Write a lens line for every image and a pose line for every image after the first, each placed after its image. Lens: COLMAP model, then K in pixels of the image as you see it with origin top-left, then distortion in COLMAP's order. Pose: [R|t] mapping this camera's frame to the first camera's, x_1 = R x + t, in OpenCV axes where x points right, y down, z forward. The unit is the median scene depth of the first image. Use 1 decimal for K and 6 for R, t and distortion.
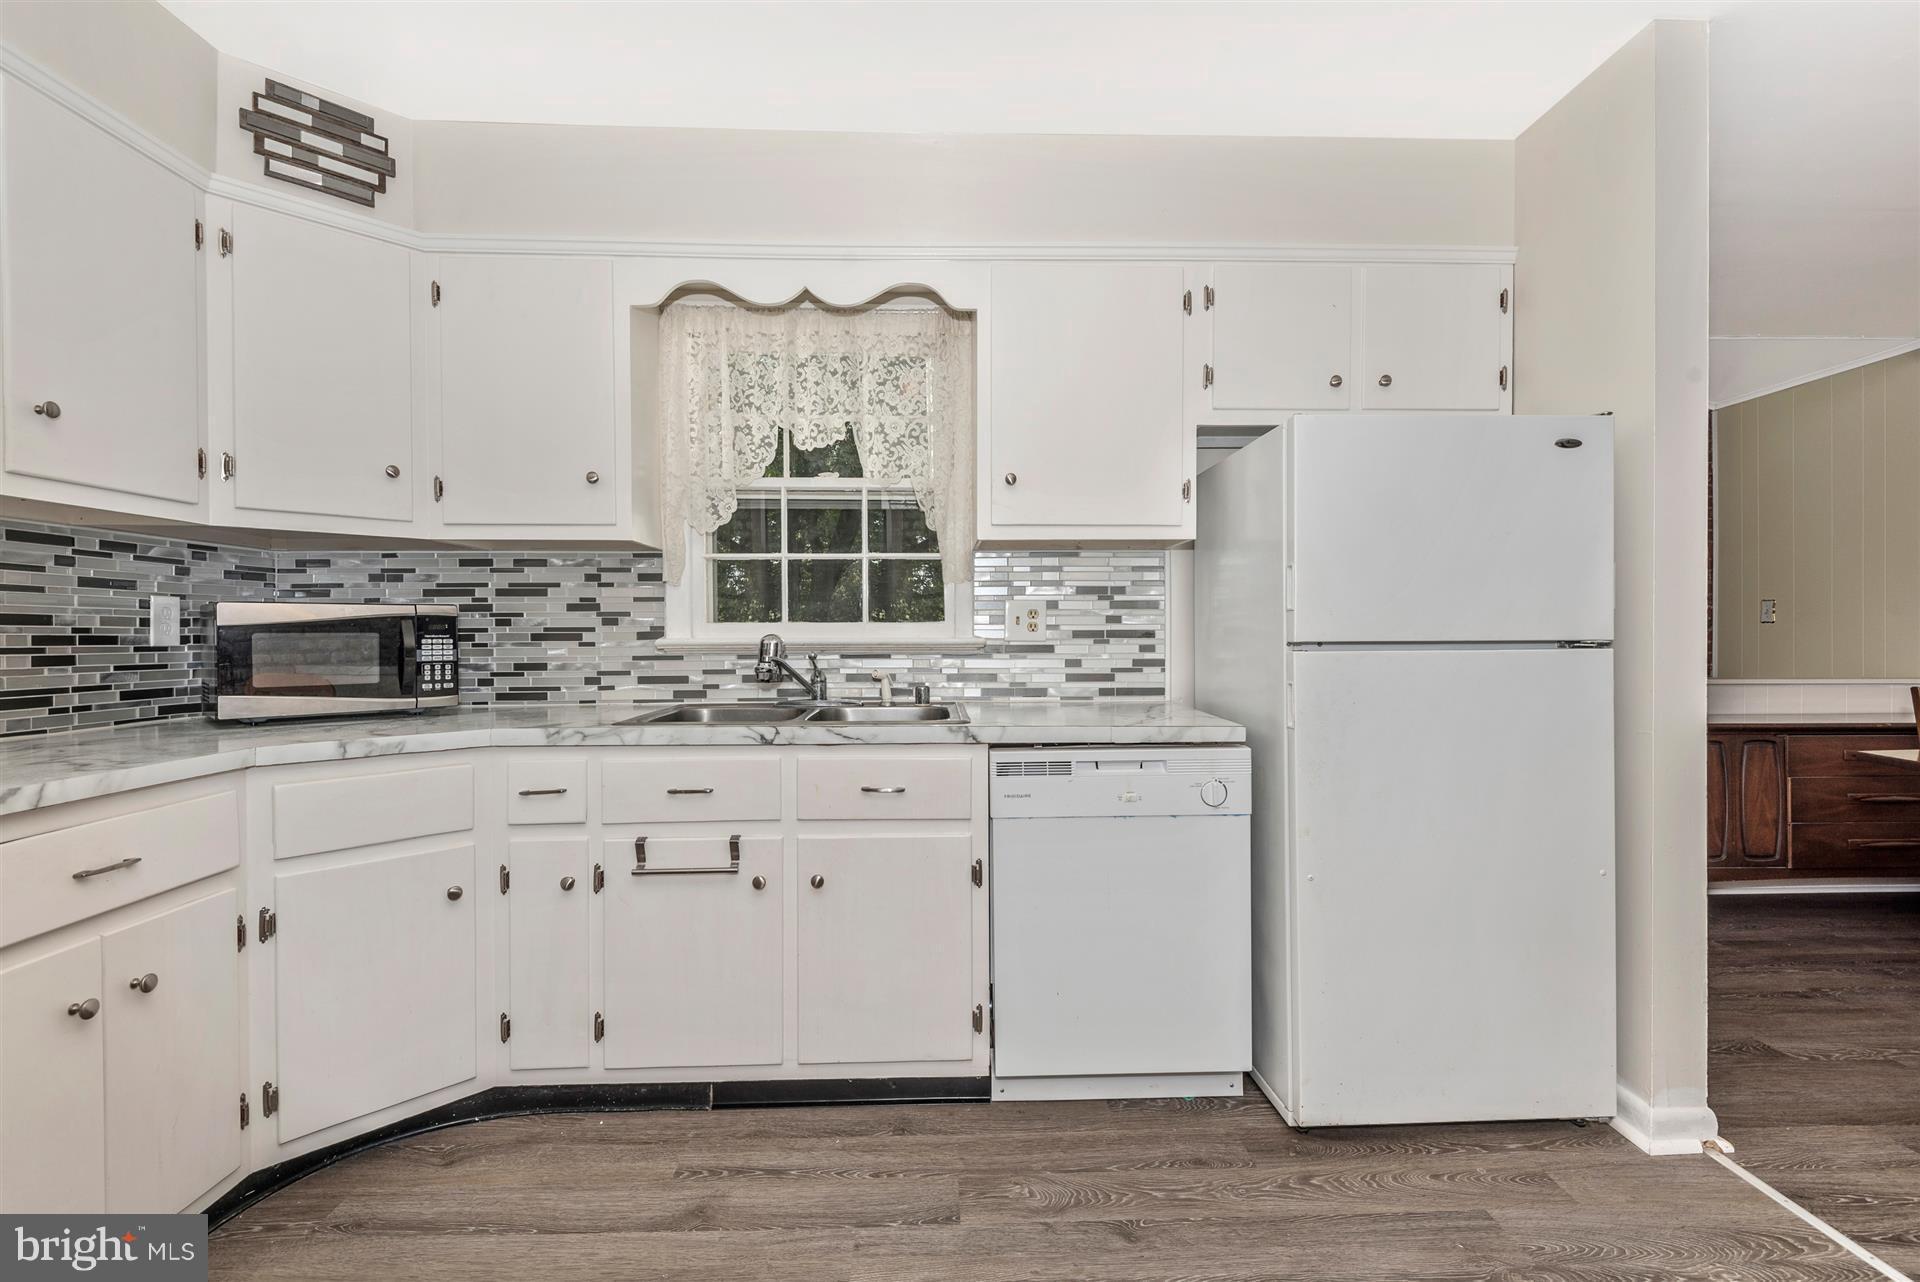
lens RADIAL K [[866.4, 0, 962.7], [0, 866.4, 637.9], [0, 0, 1]] dist [0.044134, -0.024034]
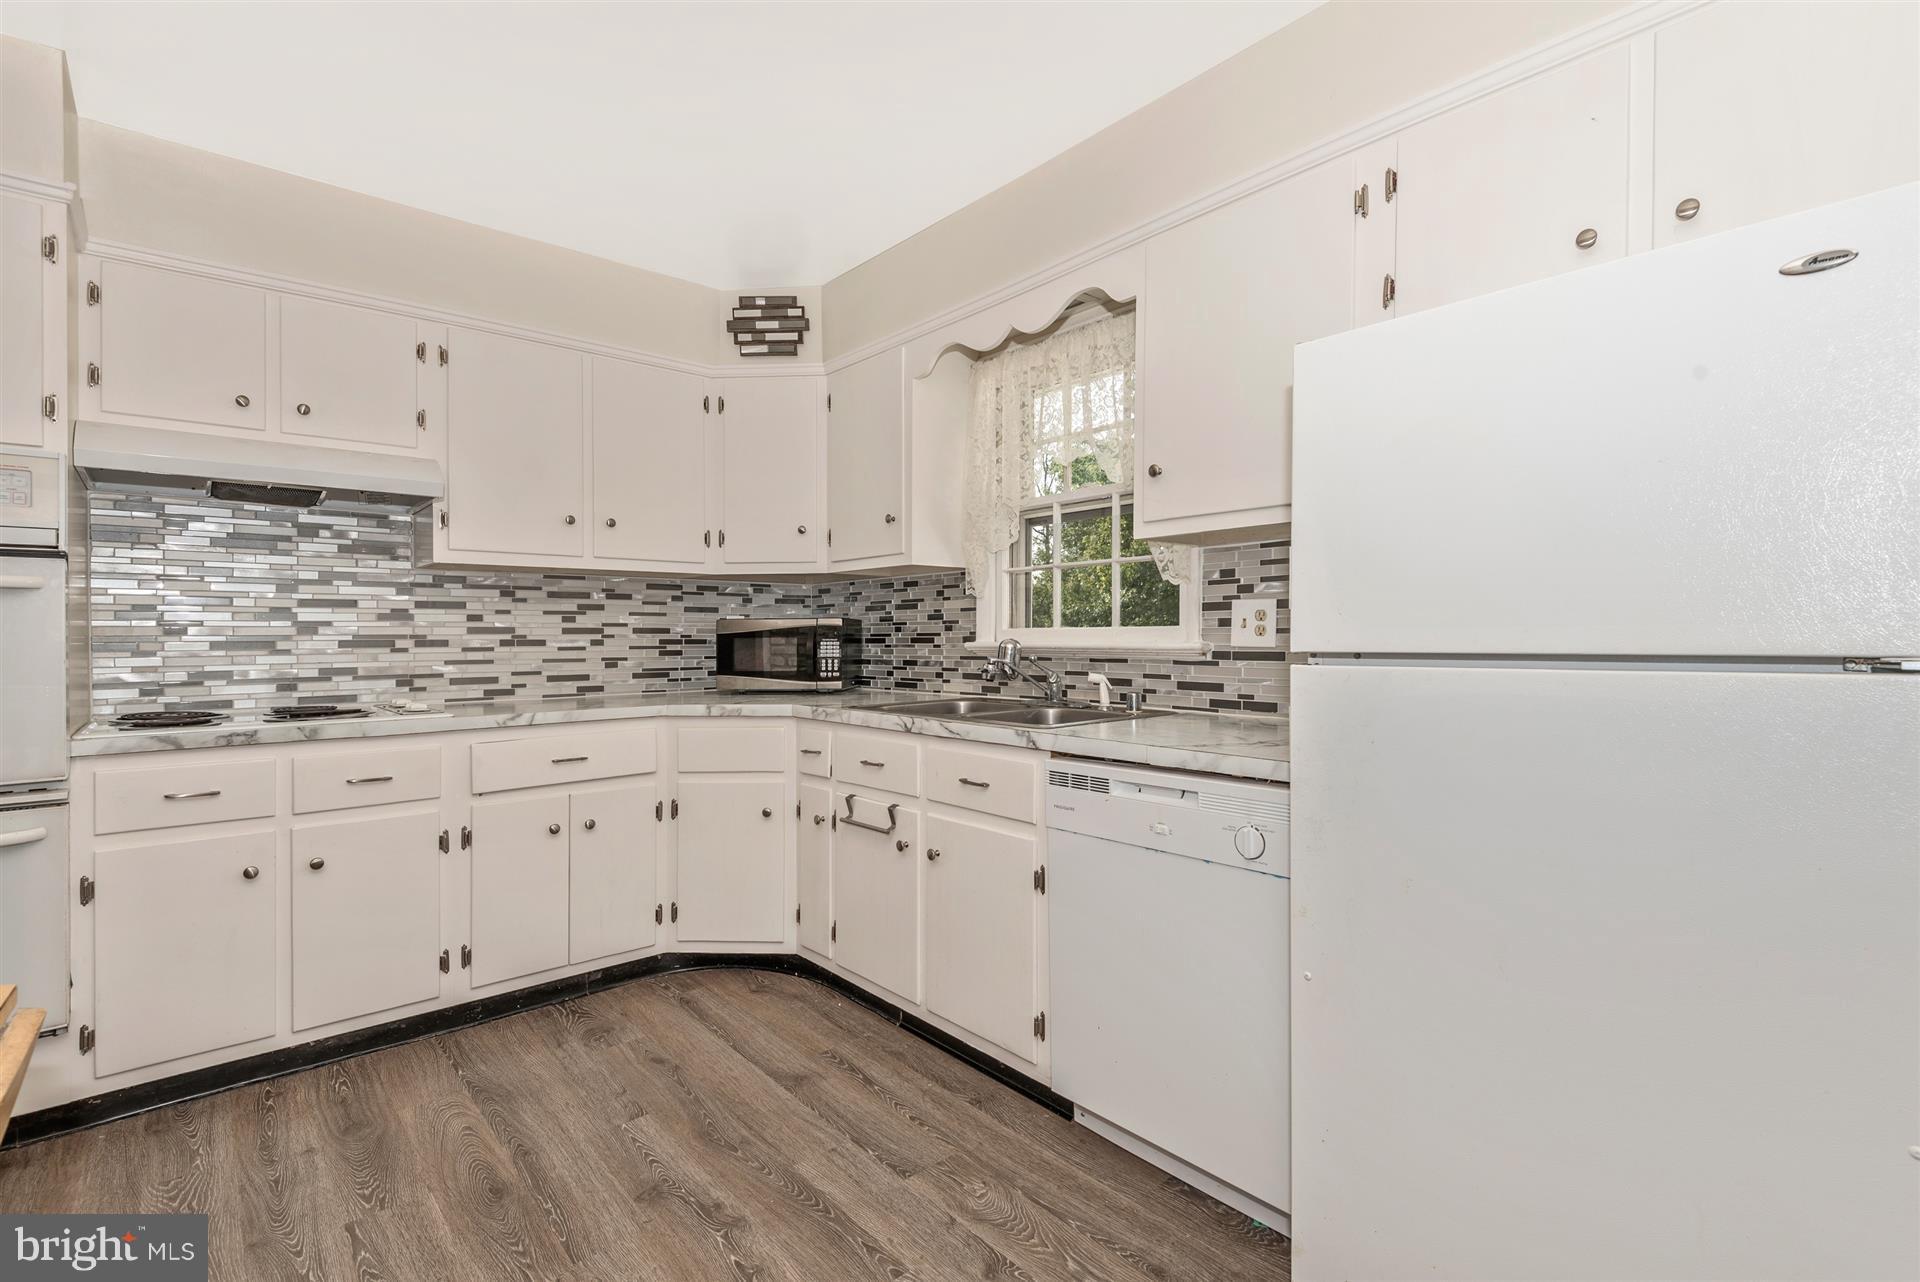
lens RADIAL K [[866.4, 0, 962.7], [0, 866.4, 637.9], [0, 0, 1]] dist [0.044134, -0.024034]
pose [[0.641436, 0.001573, -0.767175, 0.705428], [-0.001416, 0.999999, 0.000866, -0.007377], [0.767175, 0.000531, 0.641438, 0.283321]]
